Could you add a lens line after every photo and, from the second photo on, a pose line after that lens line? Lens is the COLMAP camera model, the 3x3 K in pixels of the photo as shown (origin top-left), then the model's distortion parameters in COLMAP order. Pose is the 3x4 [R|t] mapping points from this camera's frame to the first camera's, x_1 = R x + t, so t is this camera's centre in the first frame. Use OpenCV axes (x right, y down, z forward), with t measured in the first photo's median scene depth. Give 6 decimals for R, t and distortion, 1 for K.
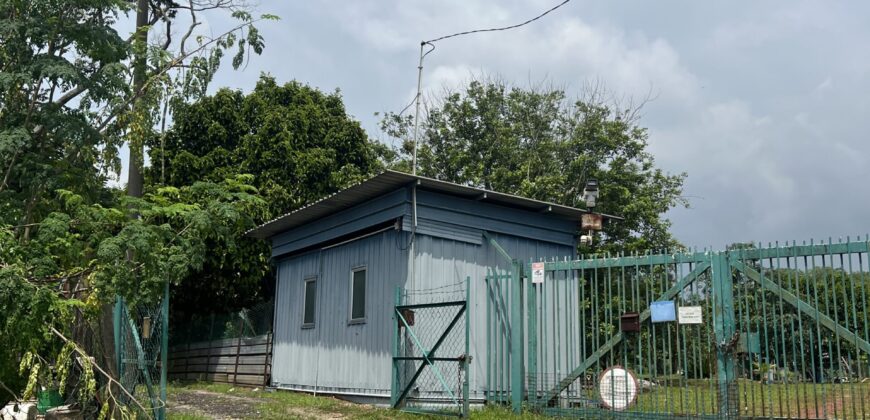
lens RADIAL K [[873.1, 0, 455.5], [0, 873.1, 204.9], [0, 0, 1]] dist [0.057577, 0.000000]
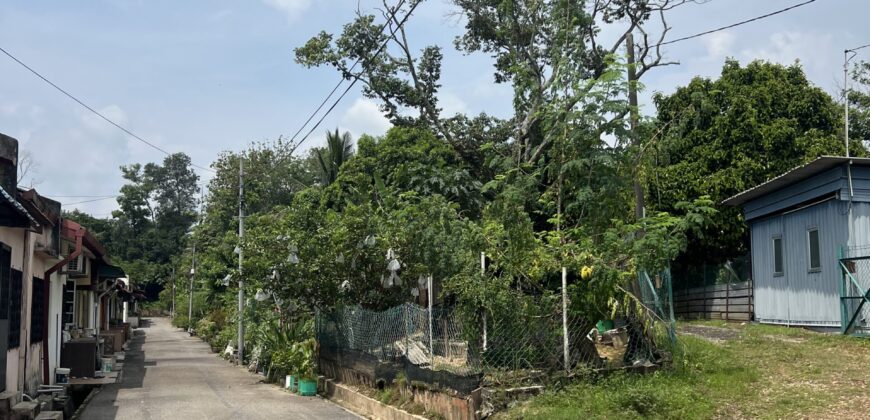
lens RADIAL K [[873.1, 0, 438.2], [0, 873.1, 212.9], [0, 0, 1]] dist [0.057577, 0.000000]
pose [[0.841148, -0.076942, -0.535304, 0.085941], [0.115214, 0.992599, 0.038370, -0.044704], [0.528390, -0.093950, 0.843787, -0.265871]]
